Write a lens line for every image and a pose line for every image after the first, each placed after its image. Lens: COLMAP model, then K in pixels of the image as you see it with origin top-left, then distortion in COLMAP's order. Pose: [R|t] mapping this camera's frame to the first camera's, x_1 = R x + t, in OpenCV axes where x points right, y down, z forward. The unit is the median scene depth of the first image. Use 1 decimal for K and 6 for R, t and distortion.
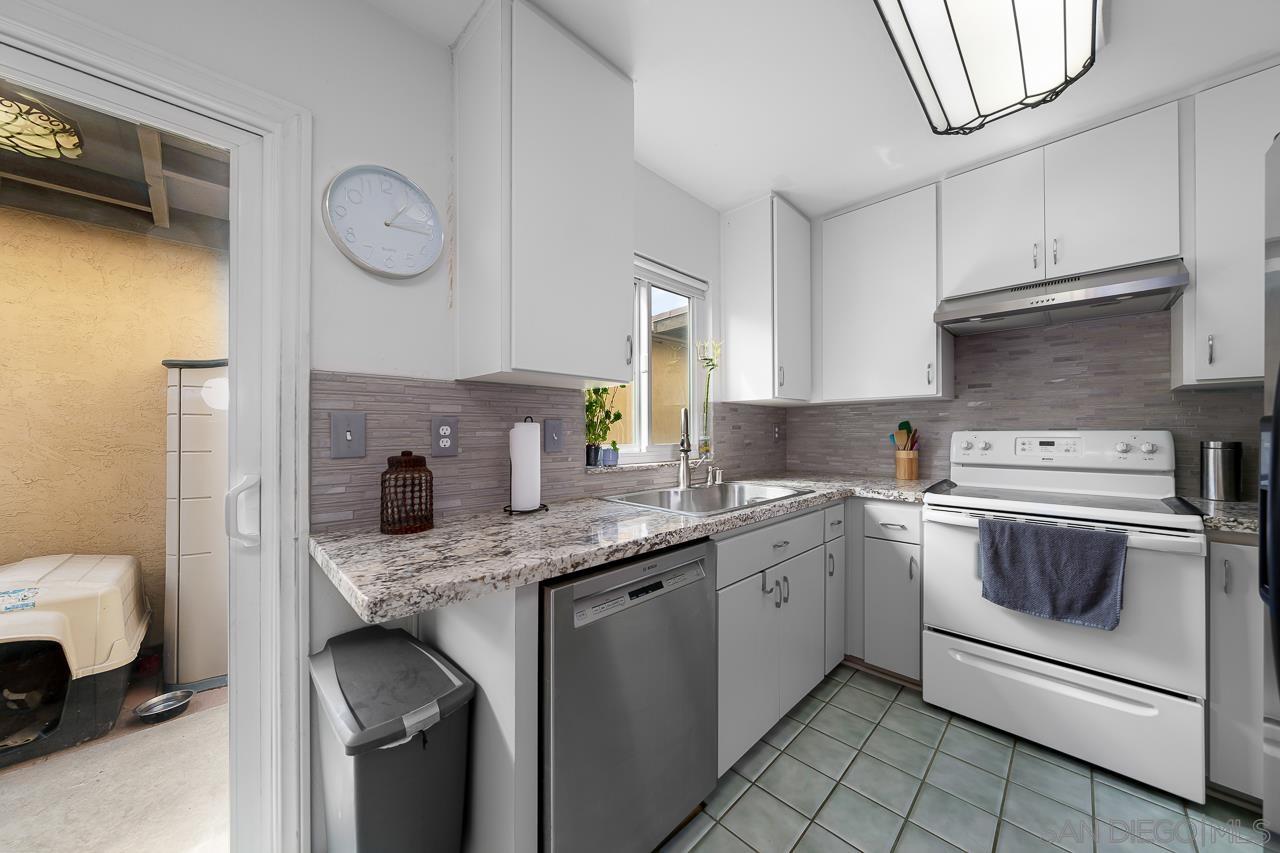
lens RADIAL K [[438.4, 0, 662.2], [0, 438.4, 432.8], [0, 0, 1]] dist [-0.003285, 0.002044]
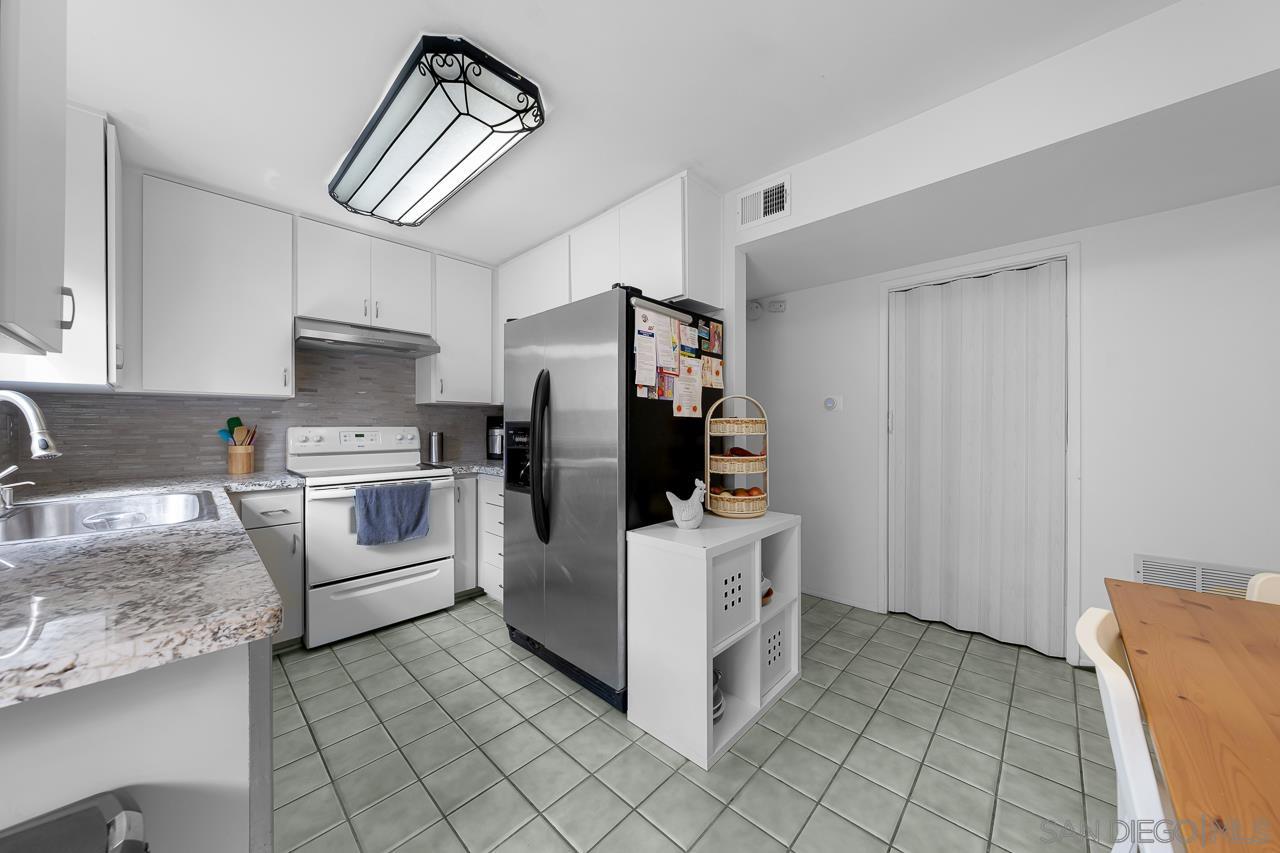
lens RADIAL K [[438.4, 0, 633.2], [0, 438.4, 425.4], [0, 0, 1]] dist [-0.003285, 0.002044]
pose [[0.008790, 0.003907, 0.999954, -0.618502], [0.002547, 0.999989, -0.003929, -0.001423], [-0.999958, 0.002582, 0.008780, 0.087640]]
